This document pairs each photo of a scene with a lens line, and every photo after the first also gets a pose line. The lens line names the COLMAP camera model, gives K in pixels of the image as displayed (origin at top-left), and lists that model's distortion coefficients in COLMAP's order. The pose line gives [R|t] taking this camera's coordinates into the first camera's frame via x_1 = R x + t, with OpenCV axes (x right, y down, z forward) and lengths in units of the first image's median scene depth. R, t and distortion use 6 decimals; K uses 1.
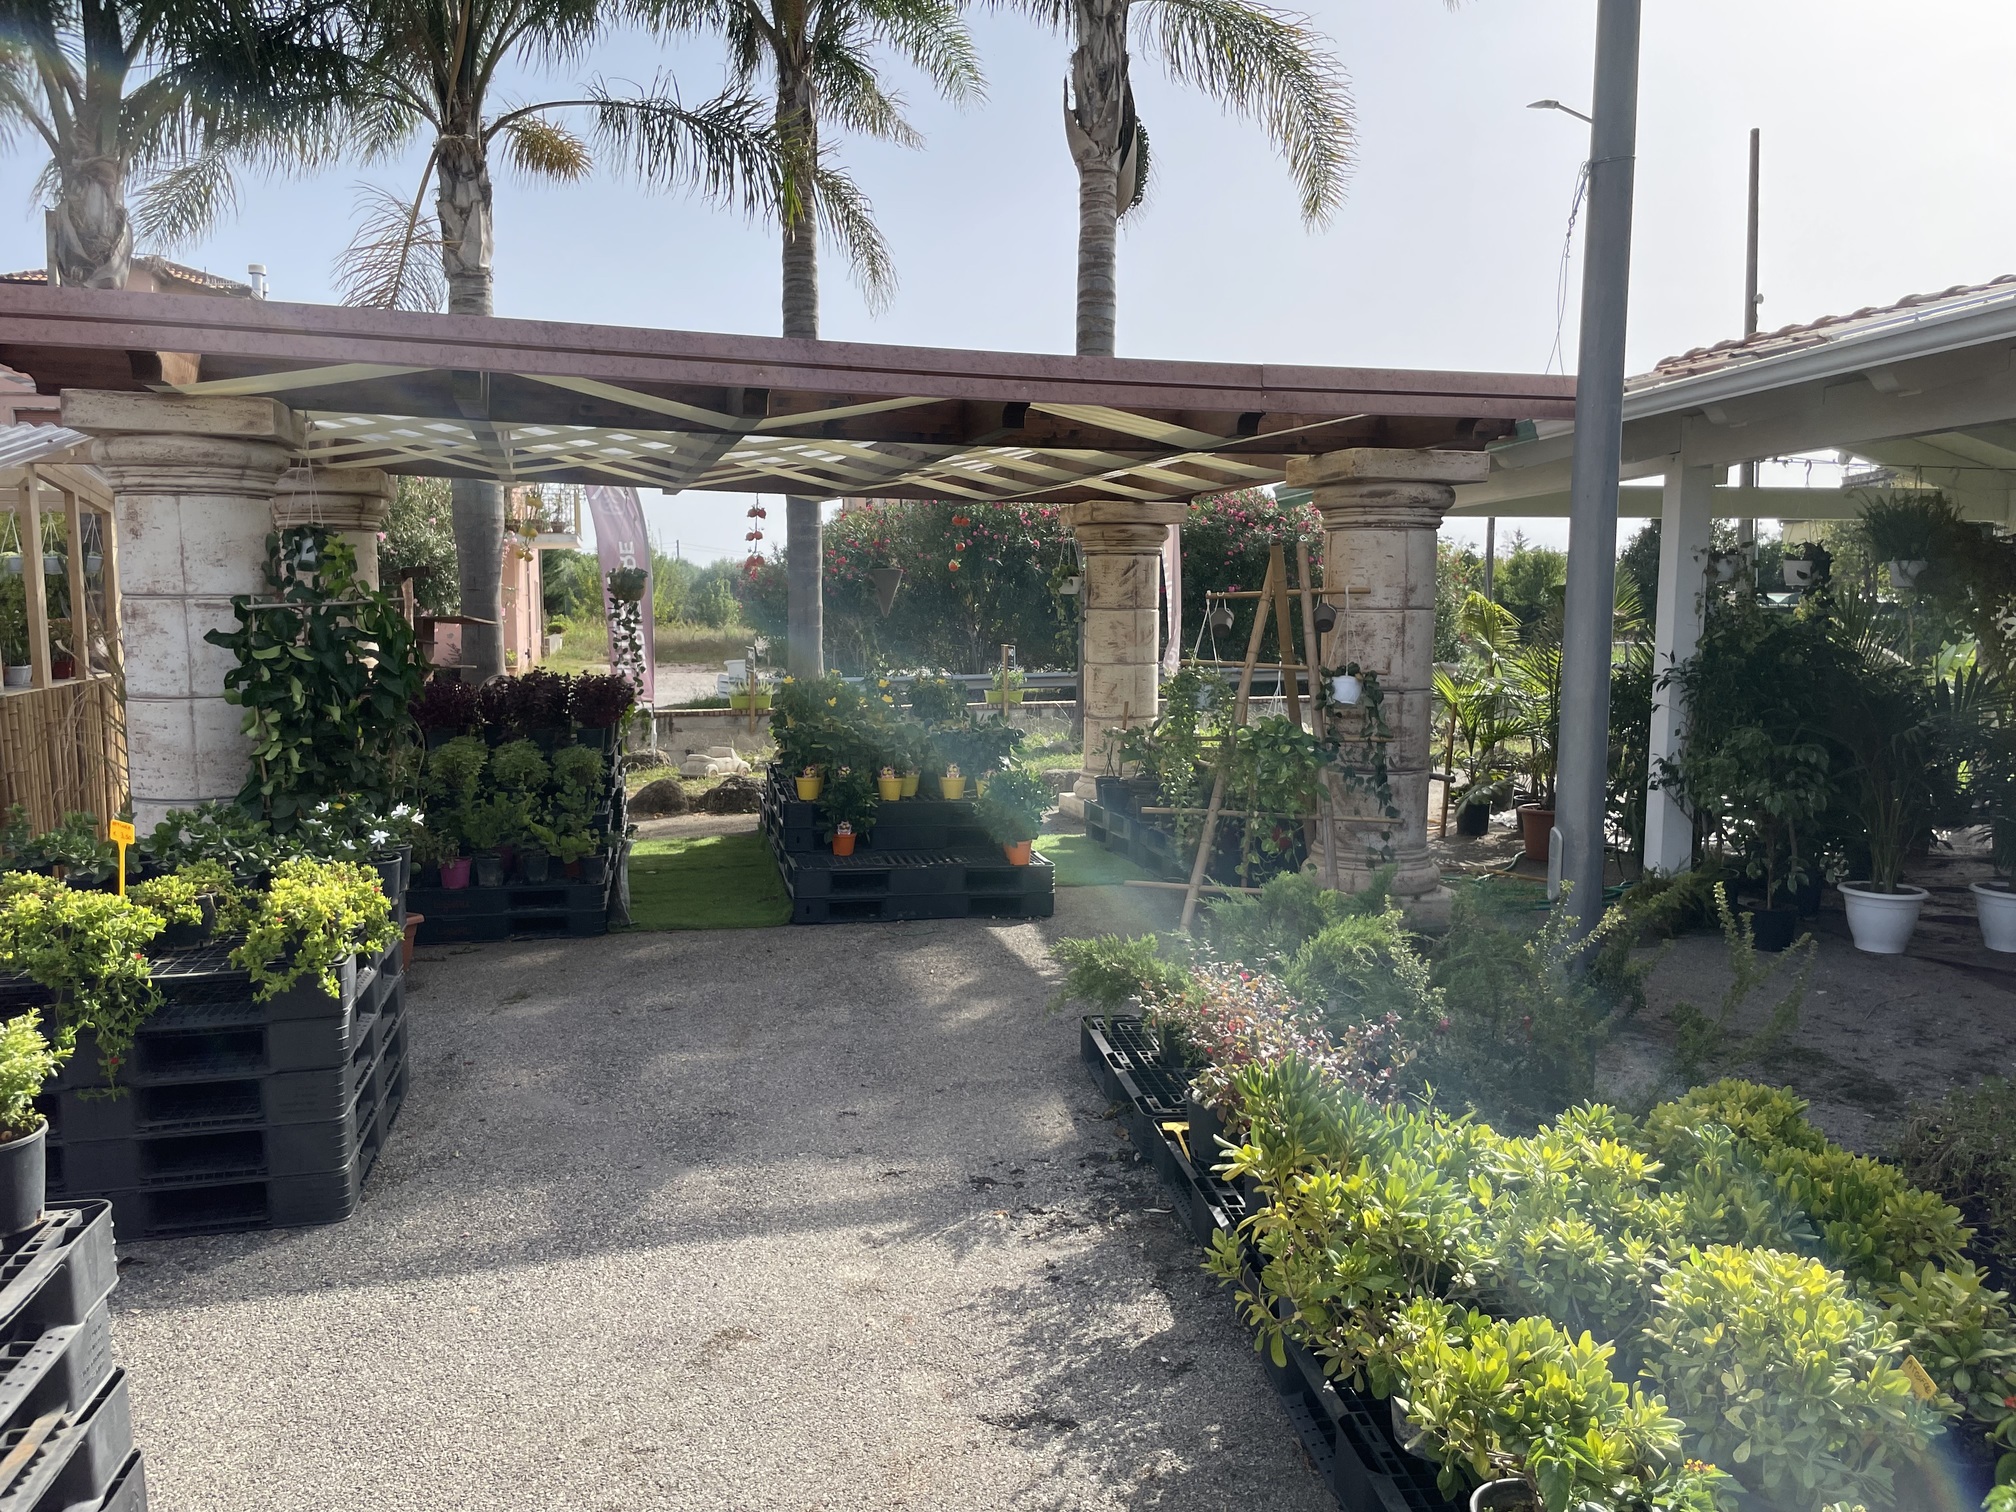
lens RADIAL K [[1534.2, 0, 1018.7], [0, 1534.2, 757.9], [0, 0, 1]] dist [0.078279, -0.111094]
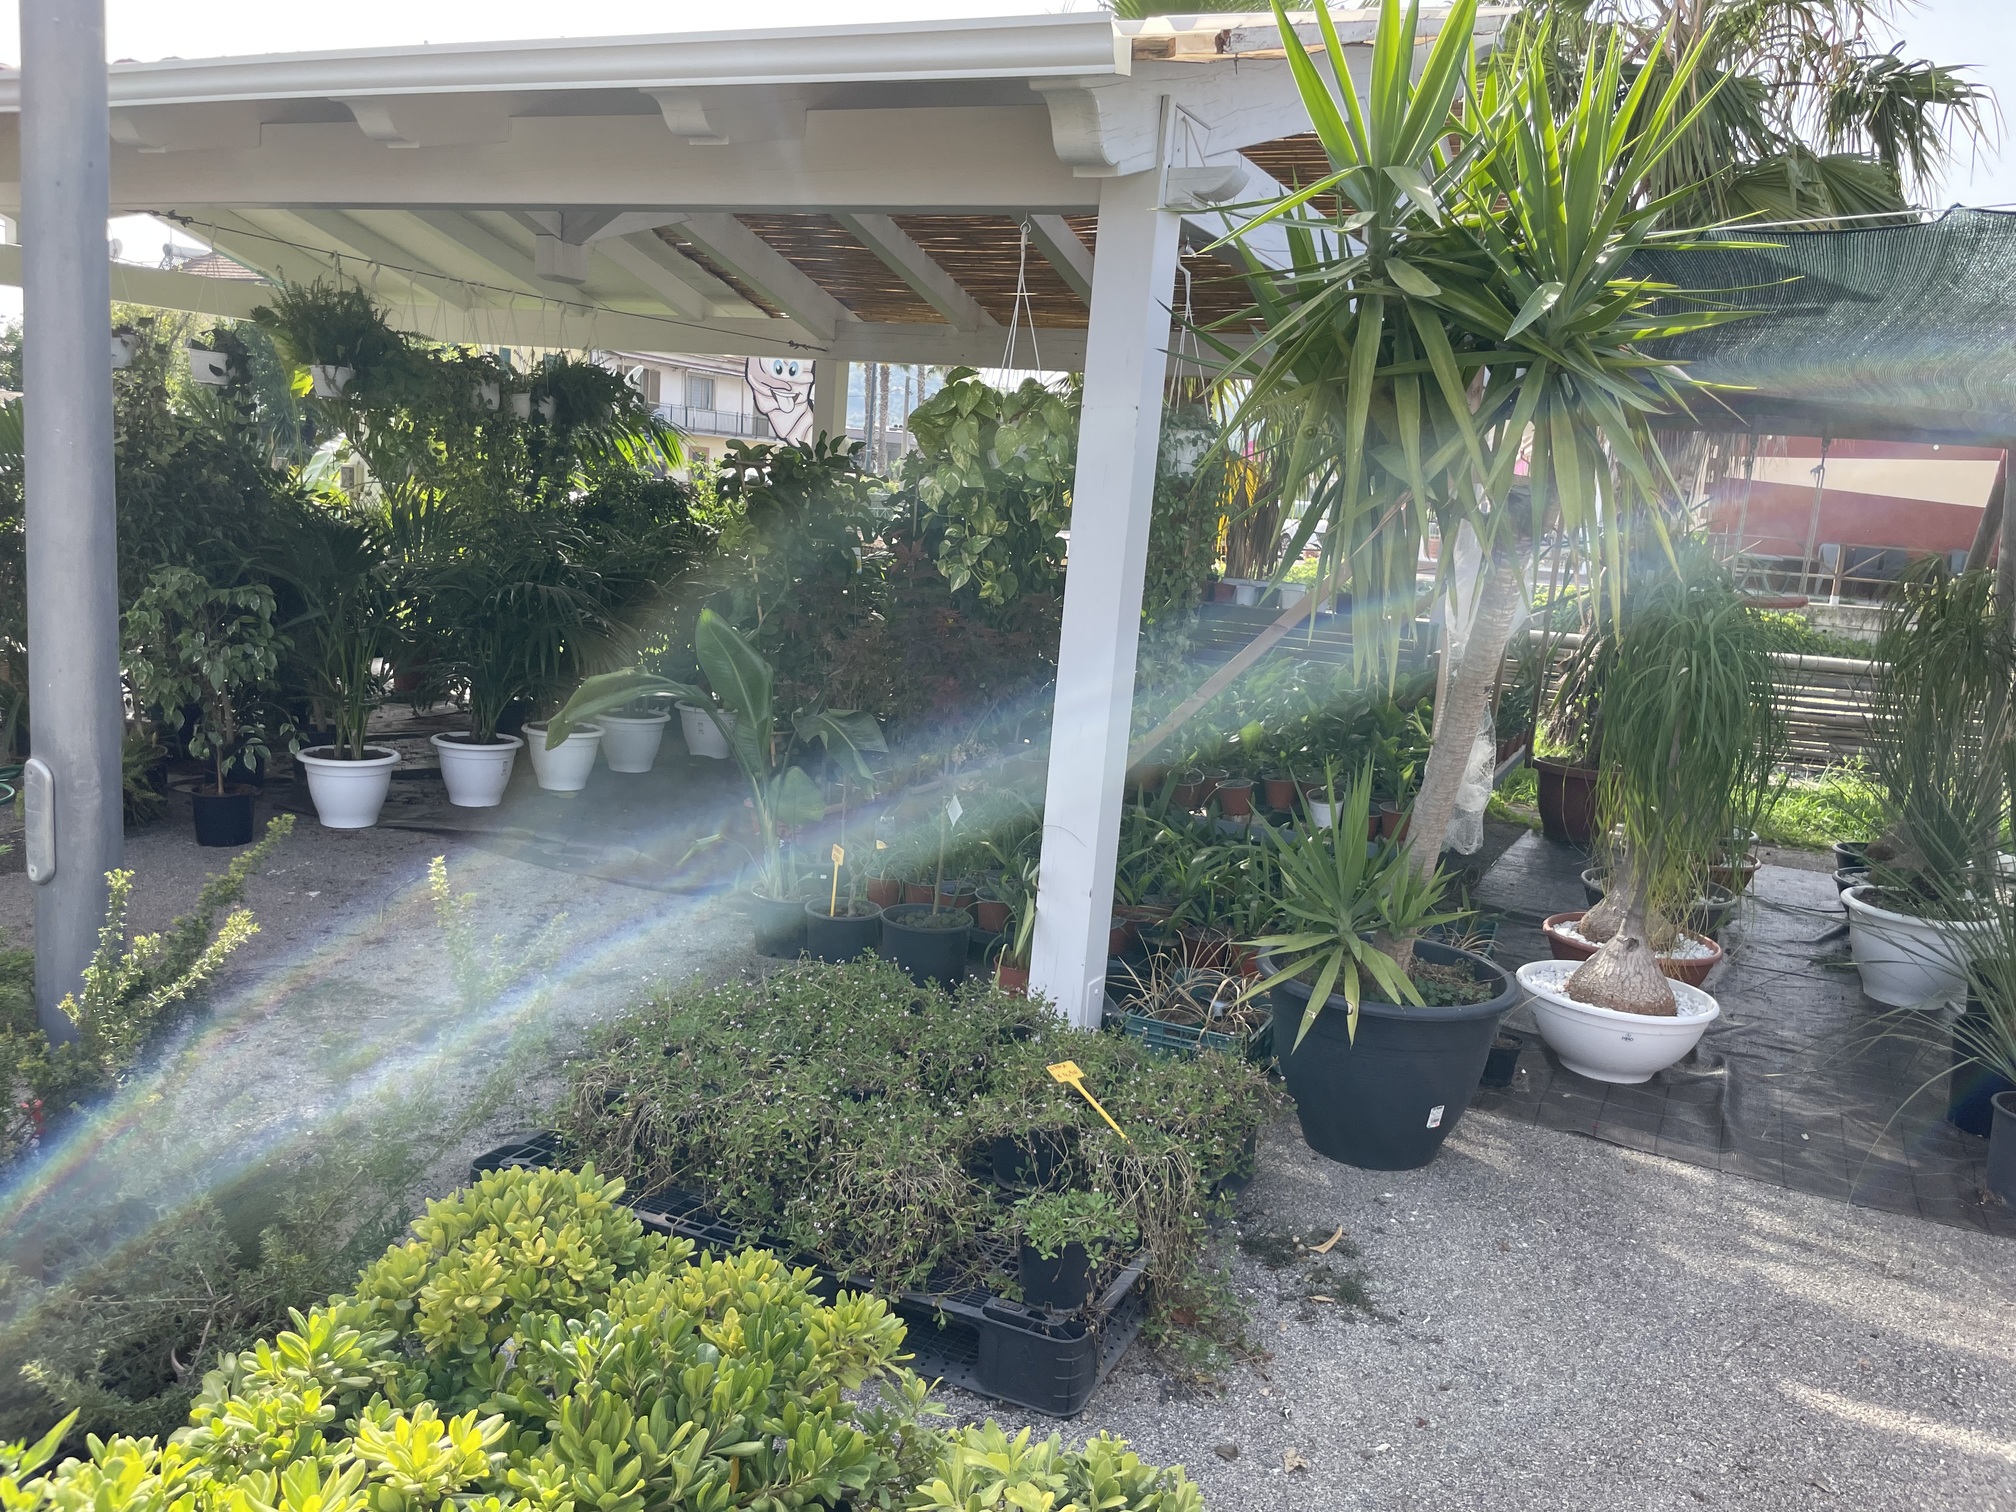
lens RADIAL K [[1534.2, 0, 1039.5], [0, 1534.2, 770.9], [0, 0, 1]] dist [0.078279, -0.111094]
pose [[0.521982, -0.115532, 0.845096, 0.027274], [0.009487, 0.991509, 0.129689, -0.013792], [-0.852904, -0.059677, 0.518646, 0.216581]]
